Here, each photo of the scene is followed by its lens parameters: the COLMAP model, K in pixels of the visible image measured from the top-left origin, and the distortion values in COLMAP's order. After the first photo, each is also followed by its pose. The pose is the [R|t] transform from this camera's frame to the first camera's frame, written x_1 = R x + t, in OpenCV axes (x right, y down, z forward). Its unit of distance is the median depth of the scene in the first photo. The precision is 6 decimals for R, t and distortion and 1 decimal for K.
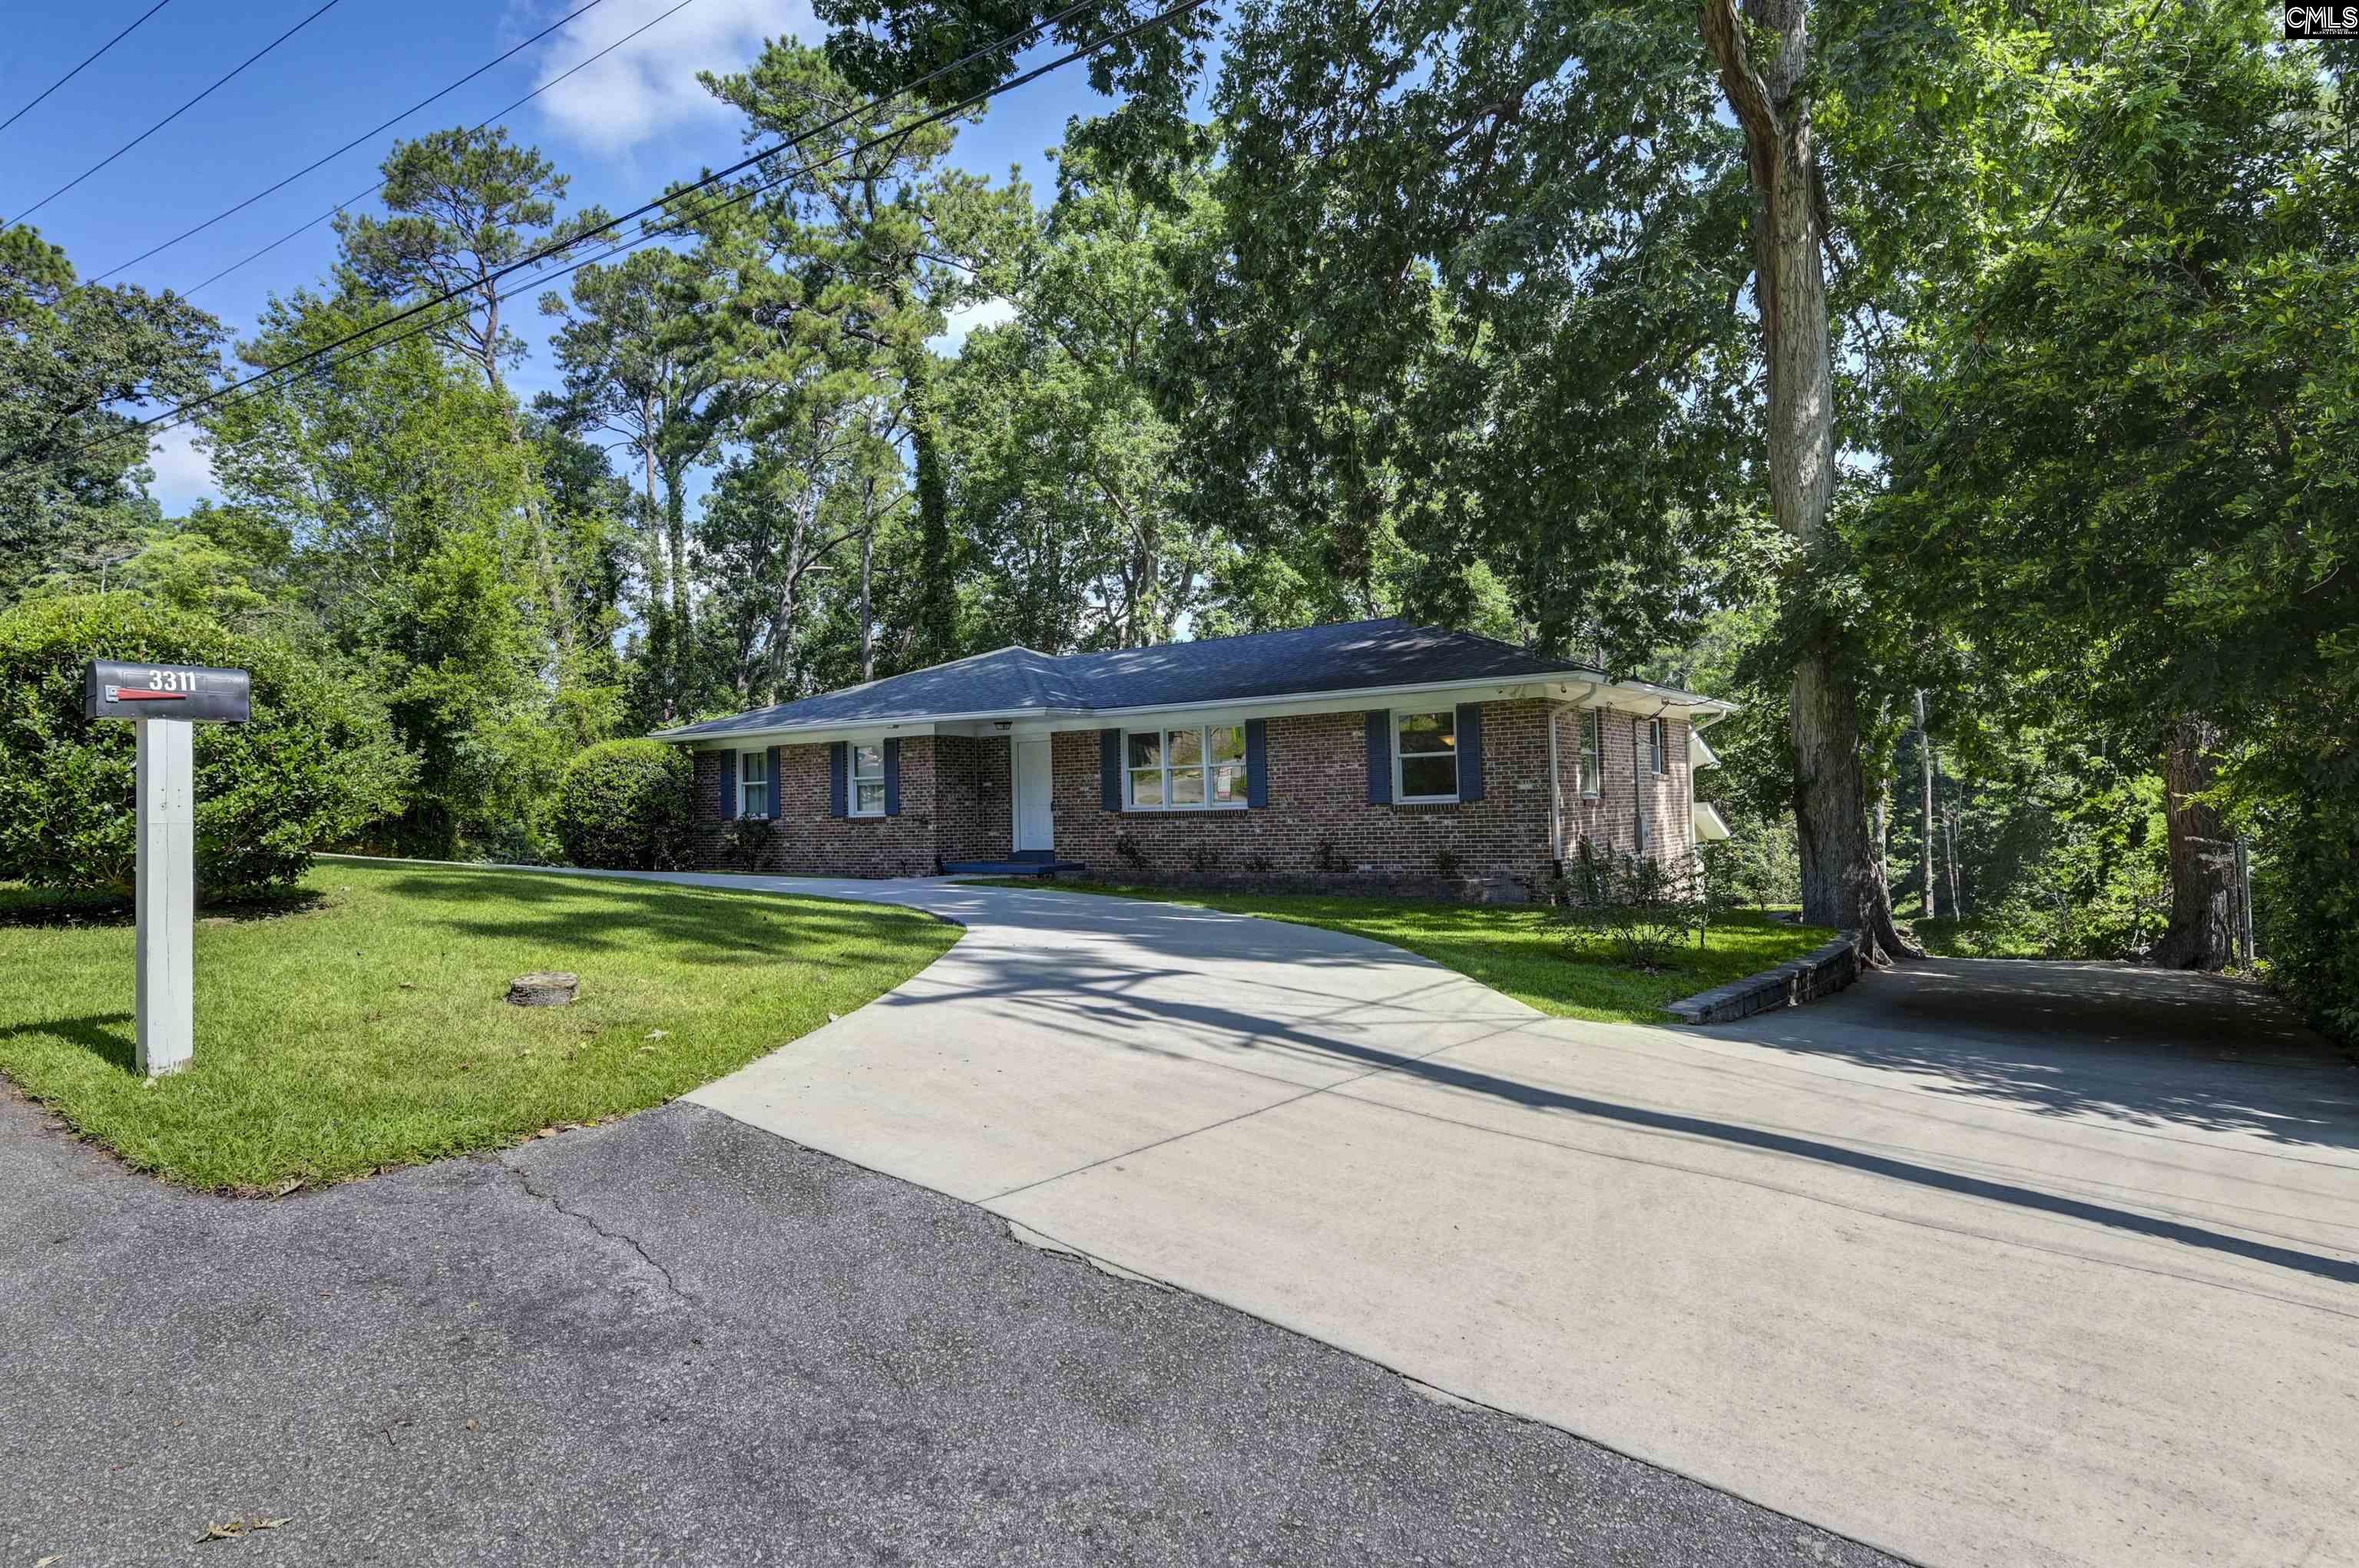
lens RADIAL K [[1403.0, 0, 1199.7], [0, 1403.0, 774.8], [0, 0, 1]] dist [0.007149, -0.006330]
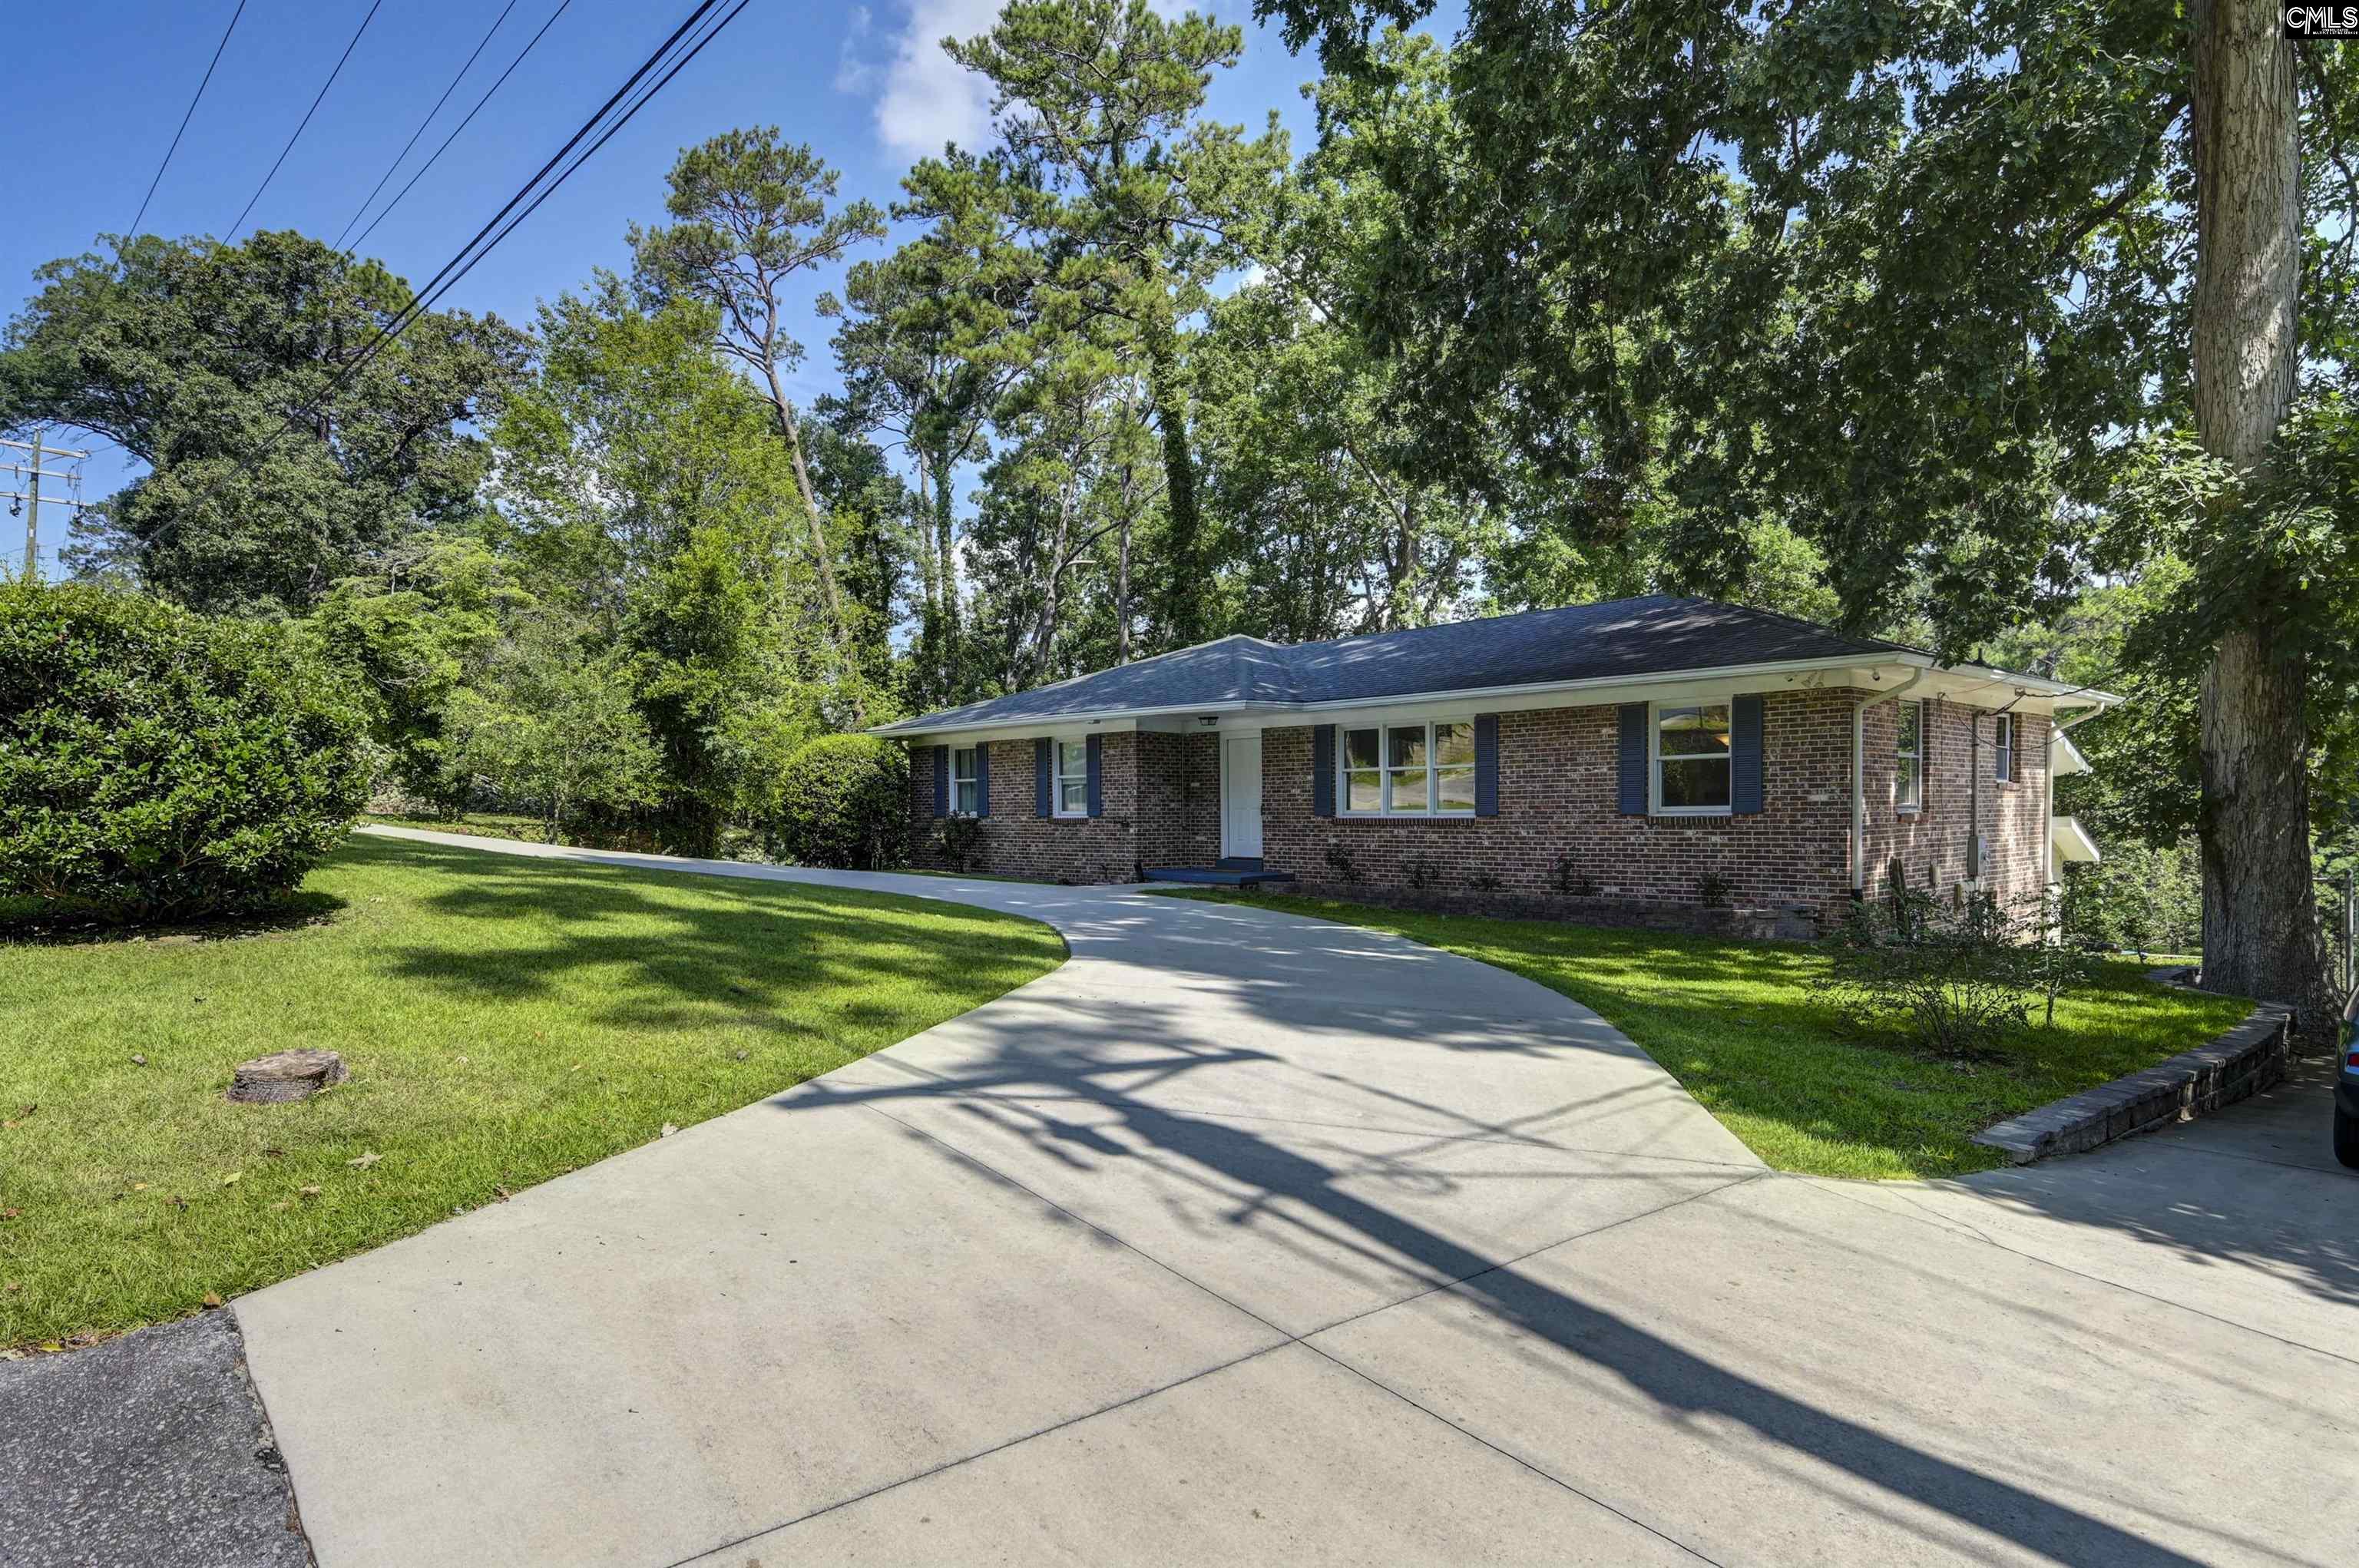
lens RADIAL K [[1370.1, 0, 1169.2], [0, 1370.1, 881.4], [0, 0, 1]] dist [0.004873, -0.007145]
pose [[0.972411, 0.028516, -0.231525, 0.041601], [-0.009702, 0.996586, 0.081995, -0.003637], [0.233072, -0.077486, 0.969367, 0.113483]]
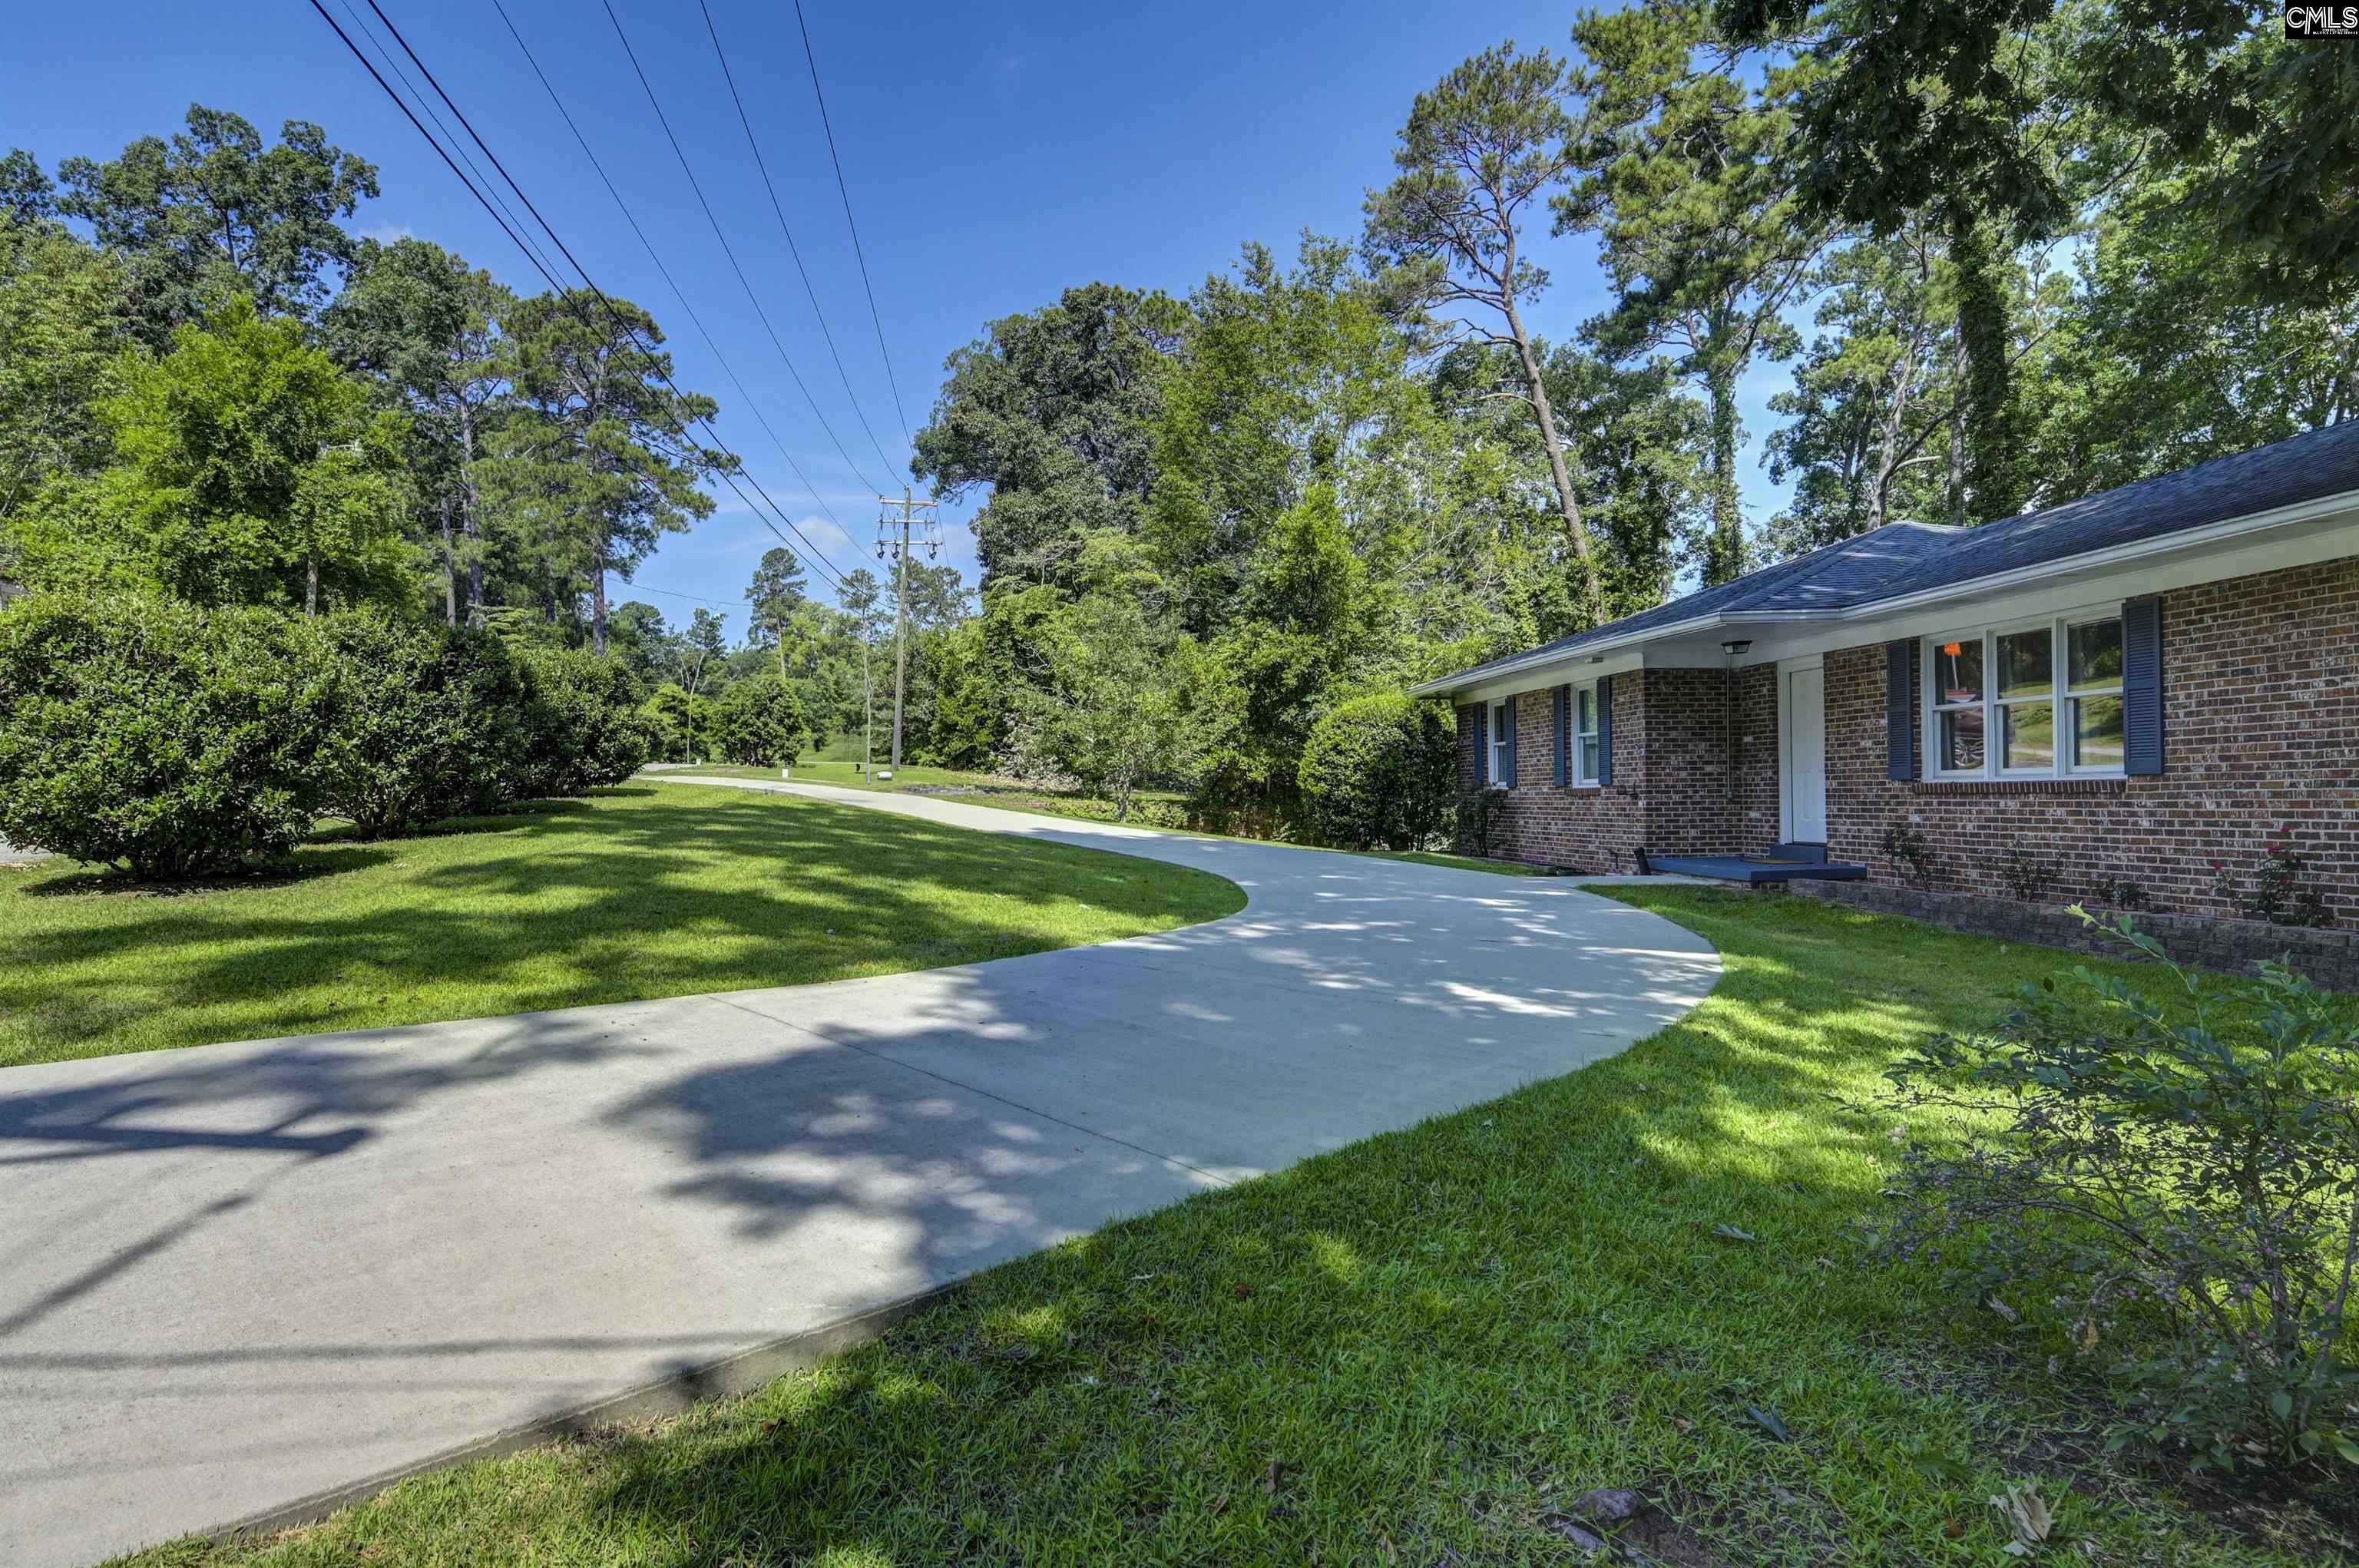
lens RADIAL K [[1403.0, 0, 1101.2], [0, 1403.0, 833.6], [0, 0, 1]] dist [0.007149, -0.006330]
pose [[0.587273, 0.033986, -0.808675, 0.198036], [0.021751, 0.998095, 0.057742, 0.006159], [0.809097, -0.051500, 0.585415, 0.360151]]
